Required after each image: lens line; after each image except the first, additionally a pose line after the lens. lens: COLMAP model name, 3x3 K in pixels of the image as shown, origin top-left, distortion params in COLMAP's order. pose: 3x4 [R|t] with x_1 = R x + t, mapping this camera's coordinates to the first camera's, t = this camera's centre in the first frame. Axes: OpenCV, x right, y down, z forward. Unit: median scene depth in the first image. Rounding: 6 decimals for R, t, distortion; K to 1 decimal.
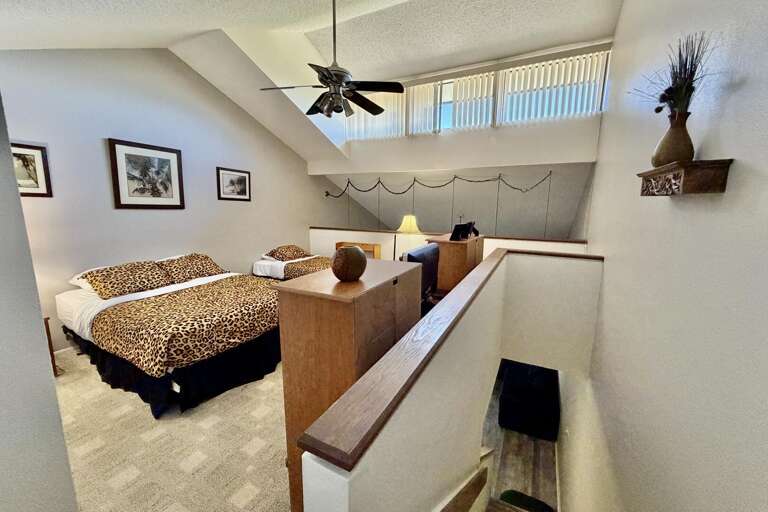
lens RADIAL K [[309.4, 0, 384.2], [0, 309.4, 254.4], [0, 0, 1]] dist [0.001402, 0.000412]
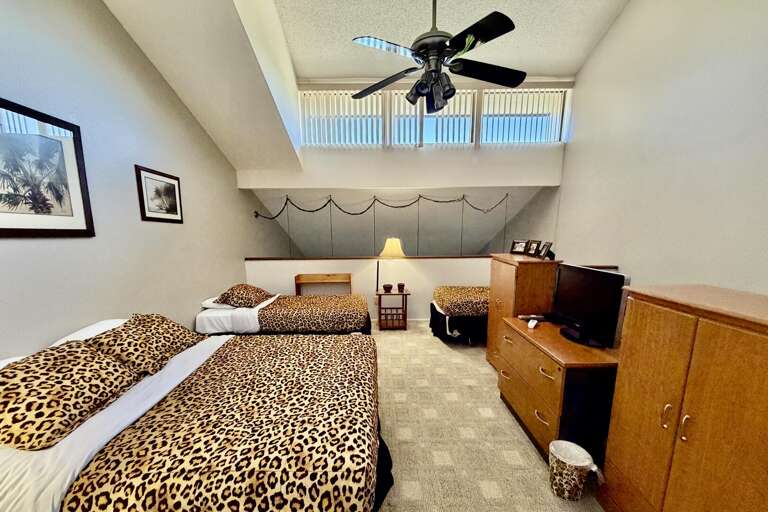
lens RADIAL K [[309.4, 0, 389.7], [0, 309.4, 286.9], [0, 0, 1]] dist [0.001402, 0.000412]
pose [[0.880946, -0.102547, 0.461972, -0.384326], [0.090908, 0.994728, 0.047452, -0.032085], [-0.464402, 0.000194, 0.885624, 0.233286]]
